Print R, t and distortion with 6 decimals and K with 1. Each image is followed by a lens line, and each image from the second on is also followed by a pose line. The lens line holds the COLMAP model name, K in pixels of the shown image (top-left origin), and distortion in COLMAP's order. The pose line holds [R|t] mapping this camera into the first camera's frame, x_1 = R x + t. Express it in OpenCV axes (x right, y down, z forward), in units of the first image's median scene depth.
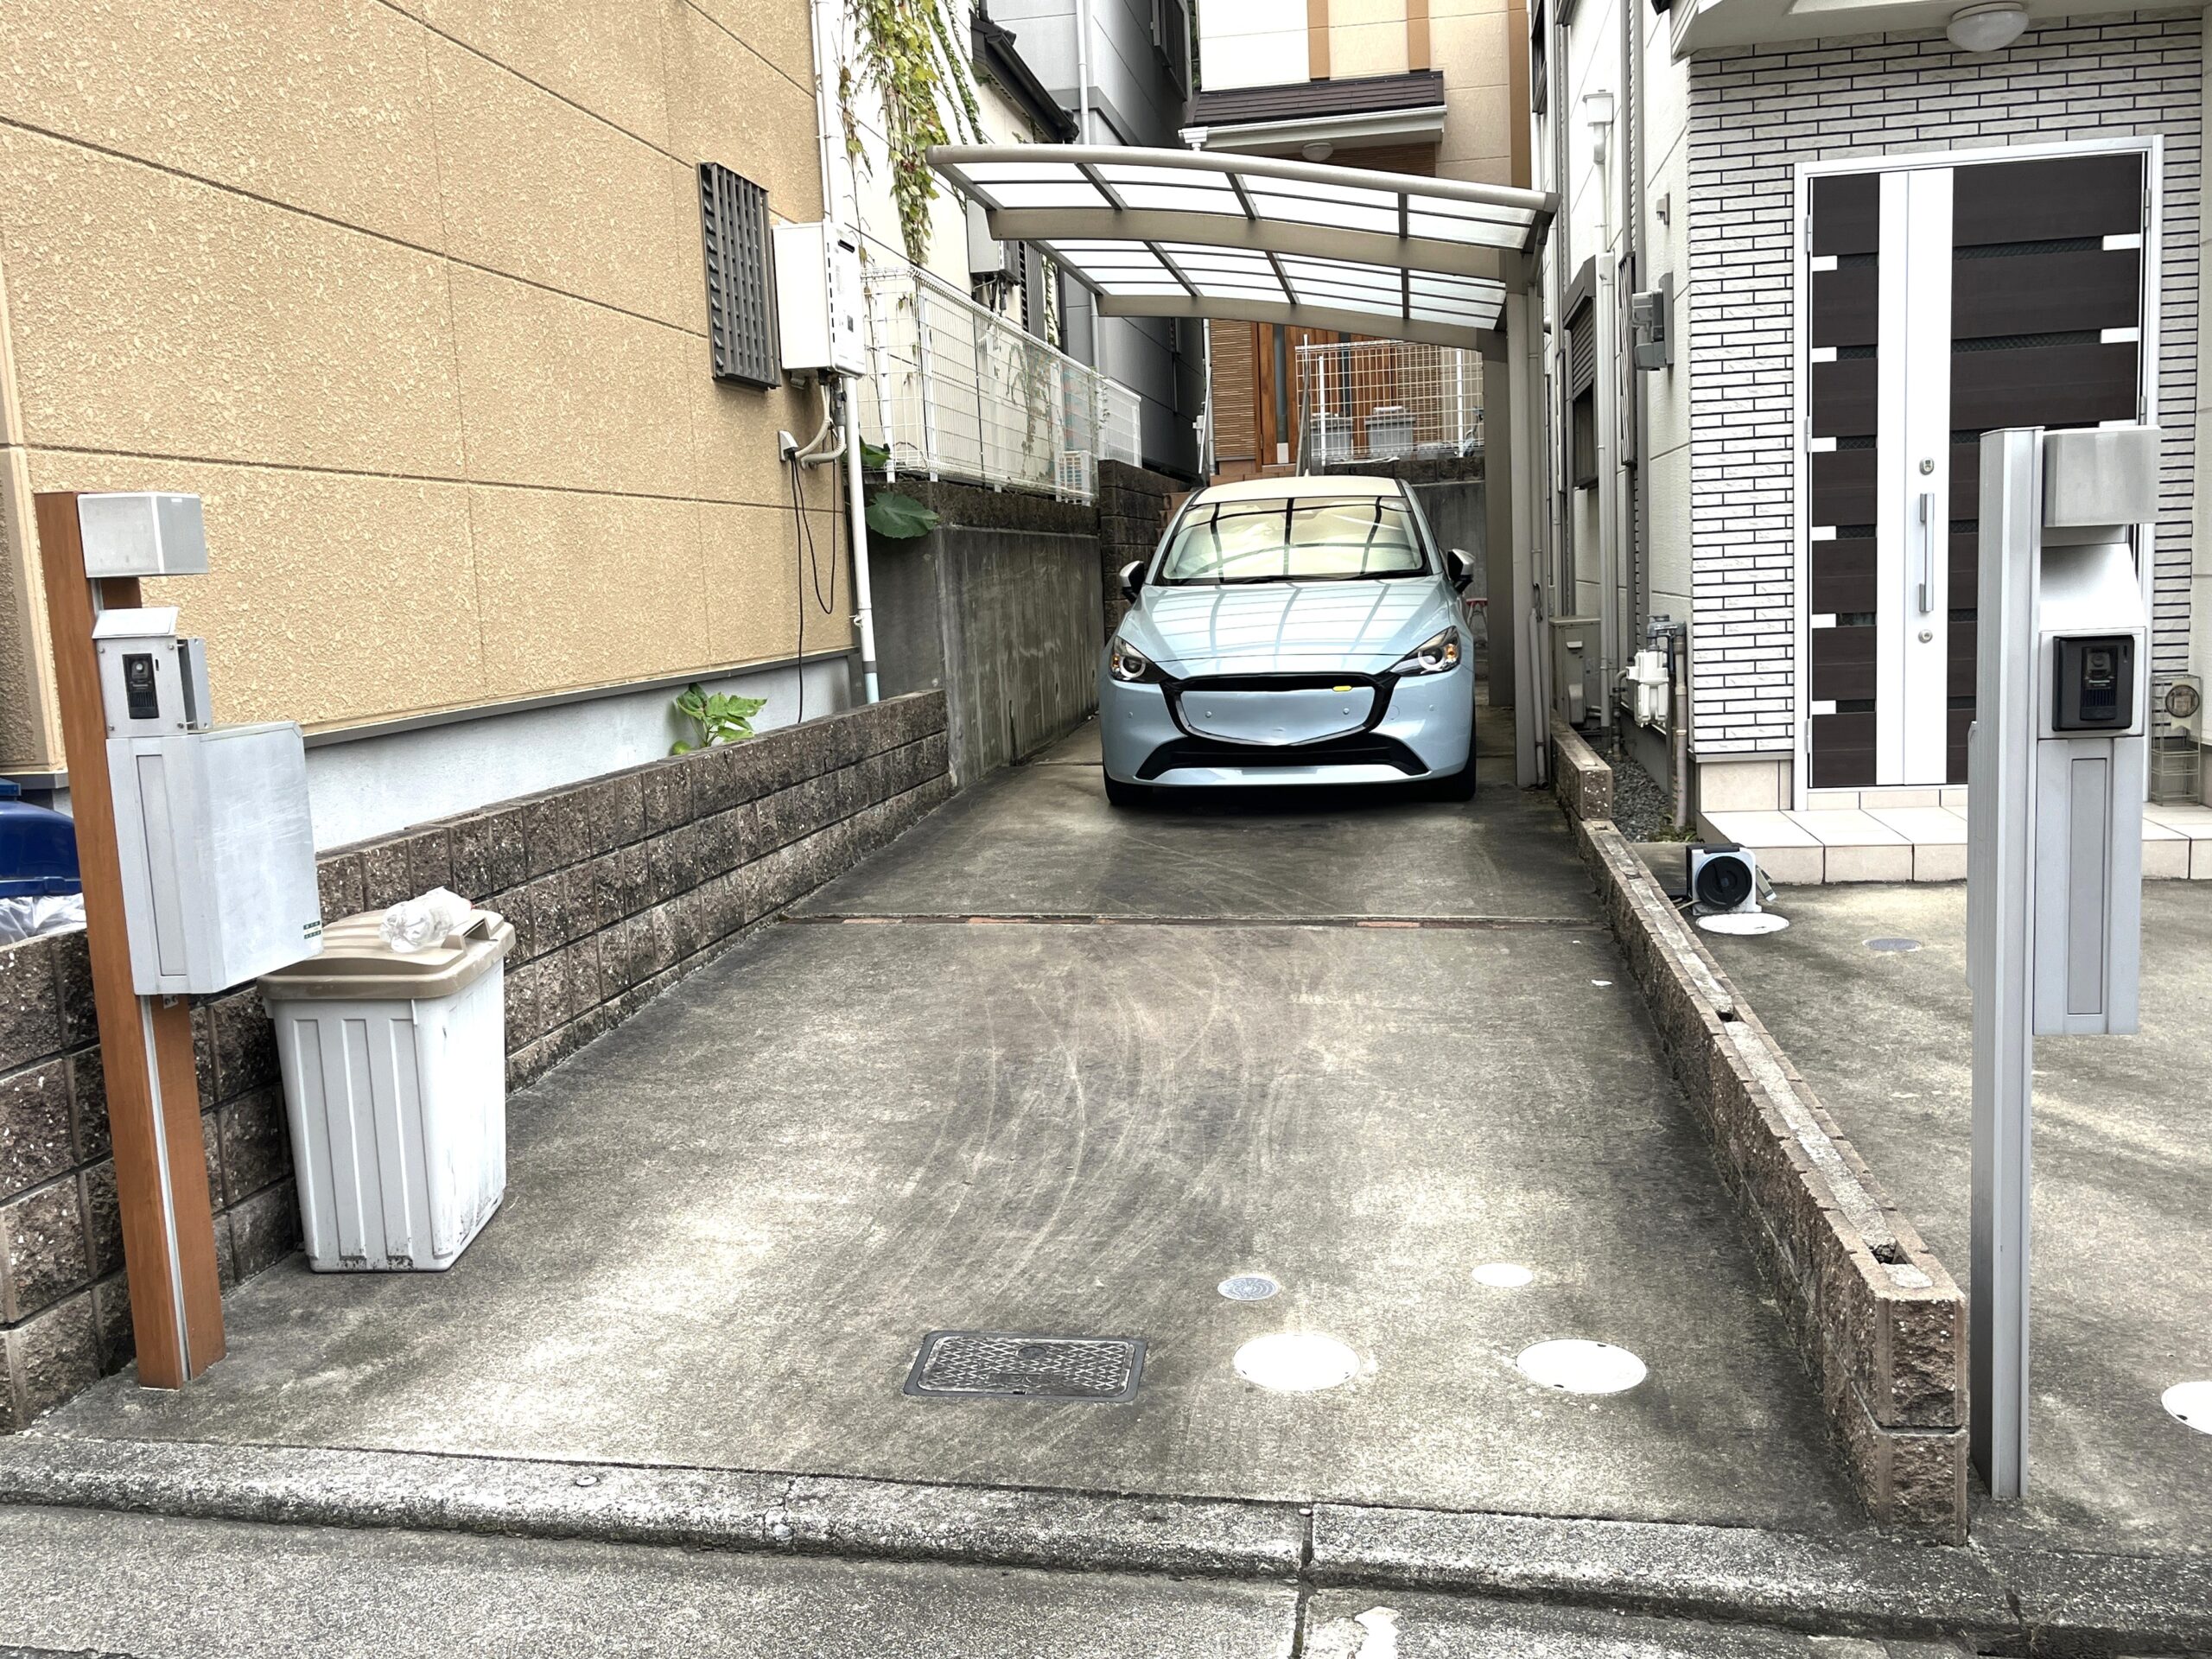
lens RADIAL K [[1981.2, 0, 1103.5], [0, 1981.2, 830.0], [0, 0, 1]] dist [0.012960, 0.003213]
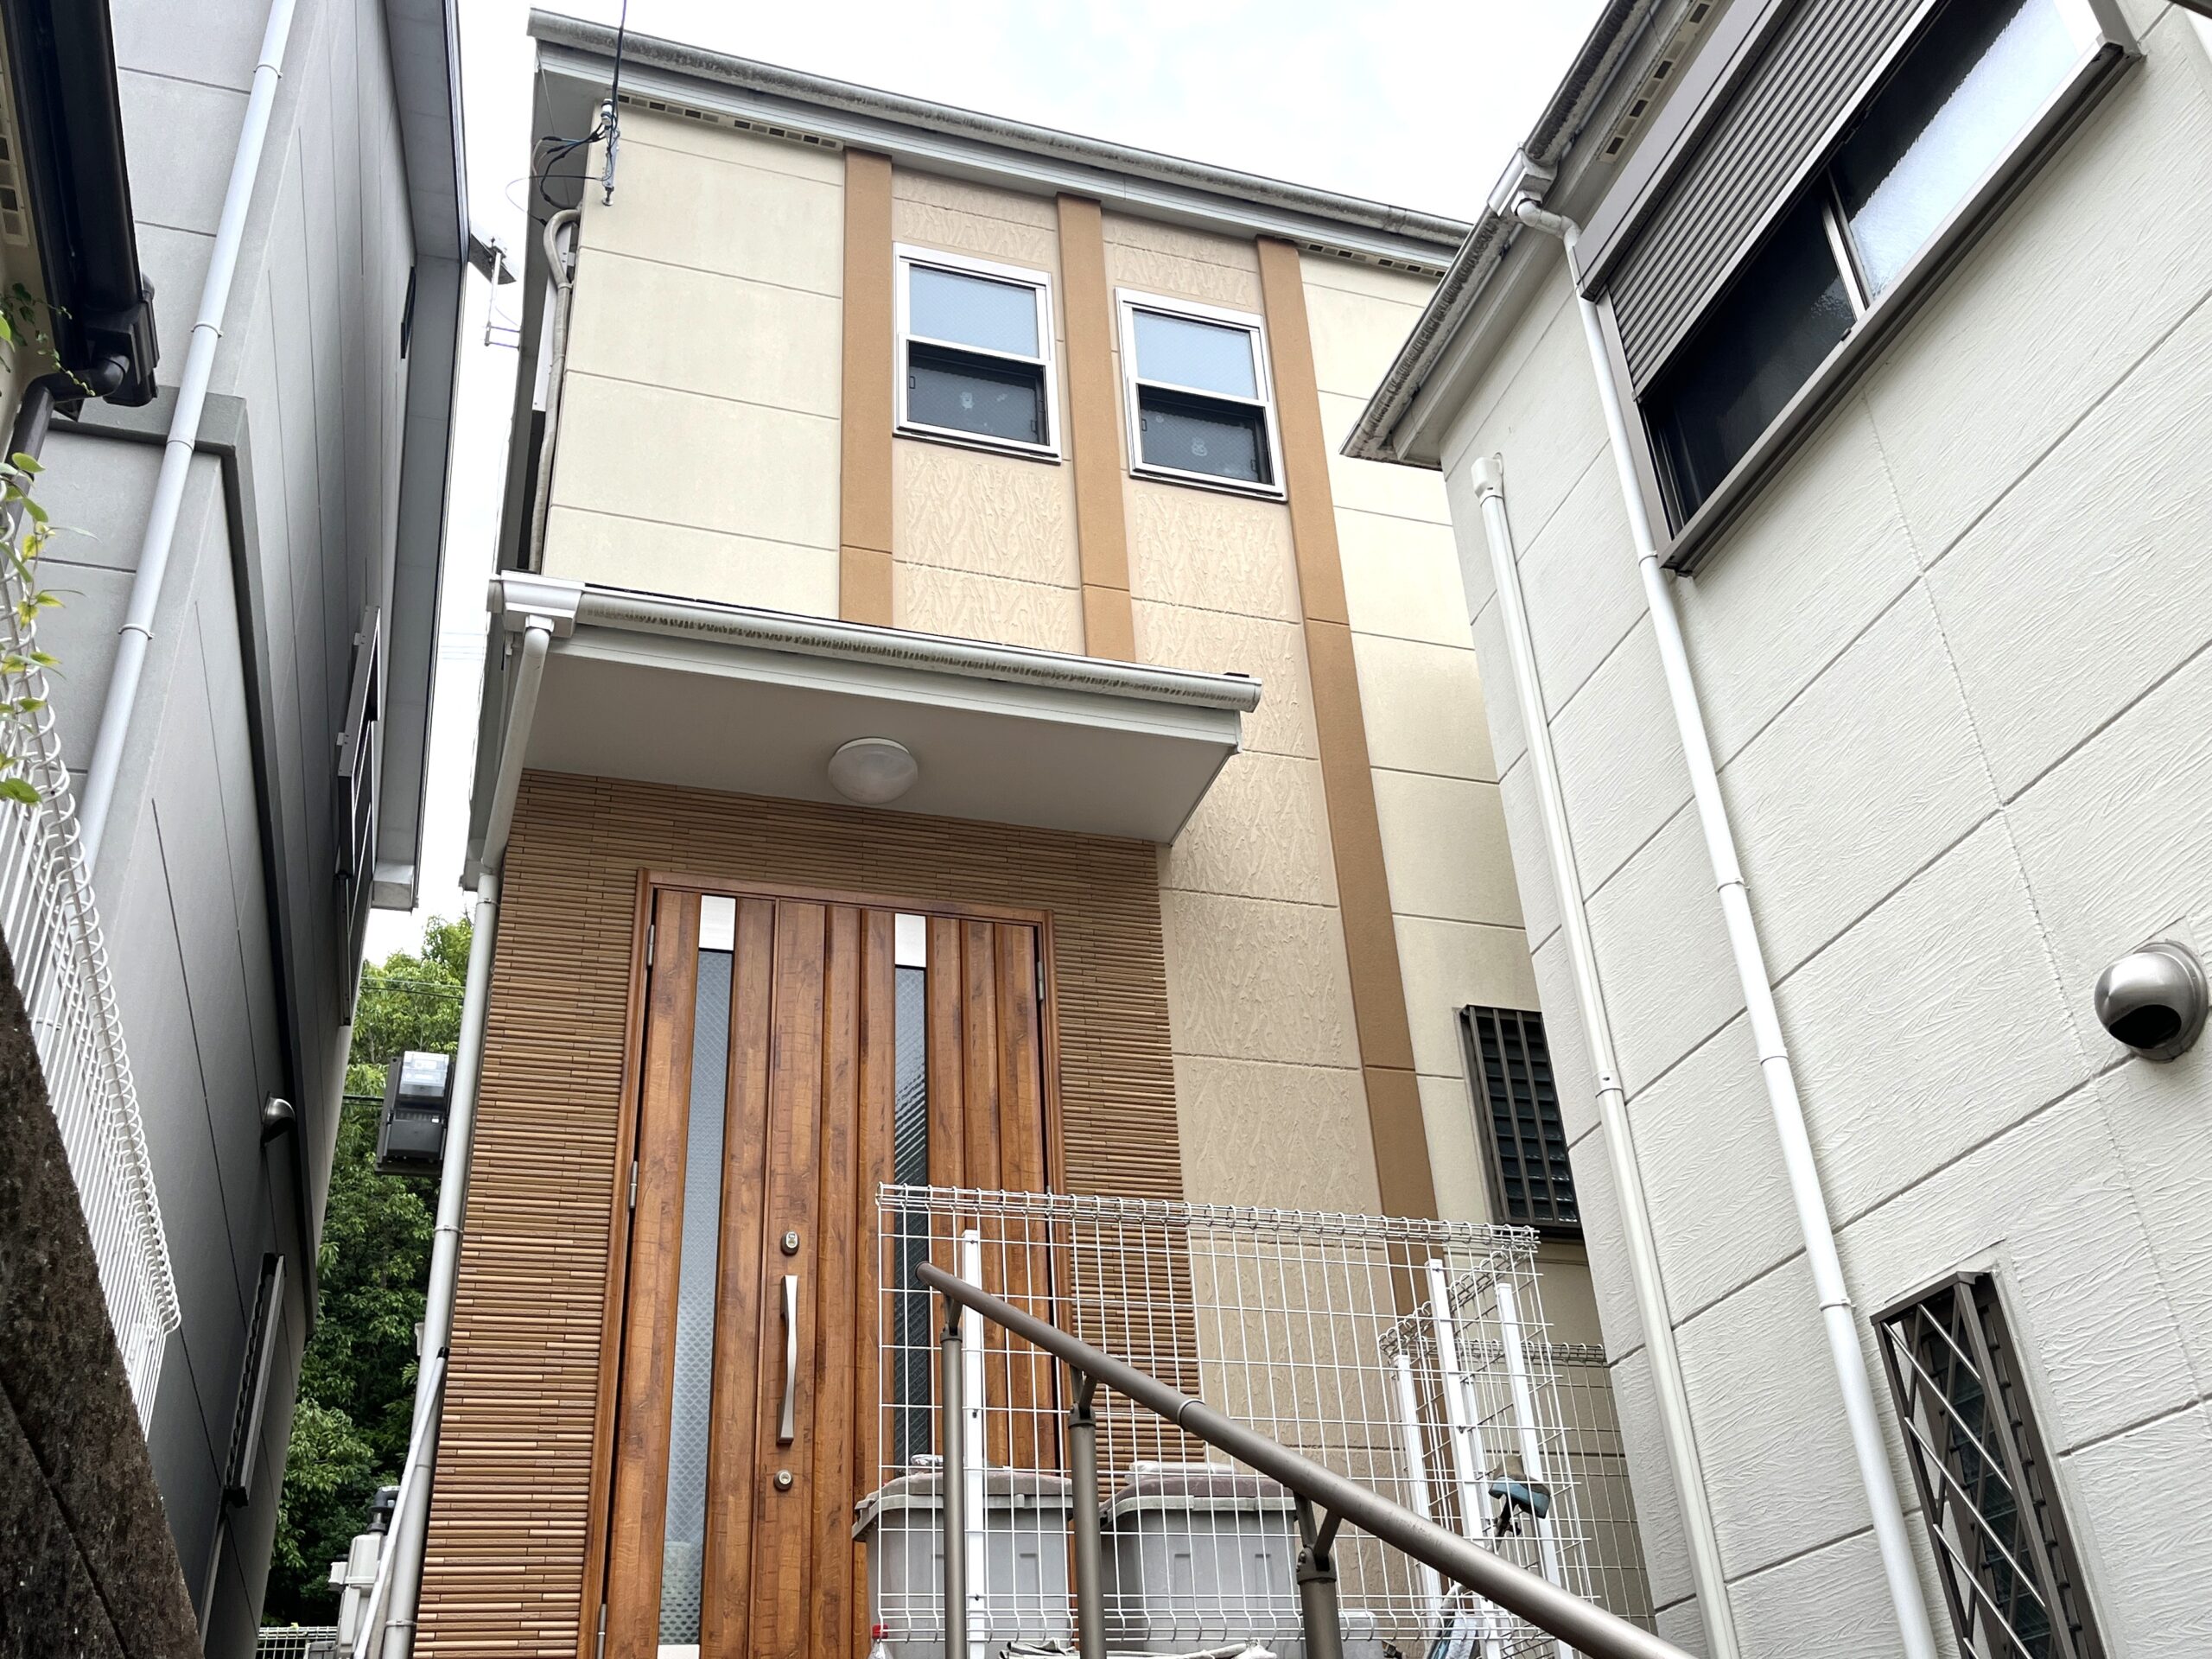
lens RADIAL K [[1981.2, 0, 1110.8], [0, 1981.2, 831.2], [0, 0, 1]] dist [0.012960, 0.003213]
pose [[0.893633, 0.226559, 0.387415, 0.011354], [0.075786, 0.774654, -0.627827, -0.104867], [-0.442353, 0.590408, 0.675087, 0.723190]]
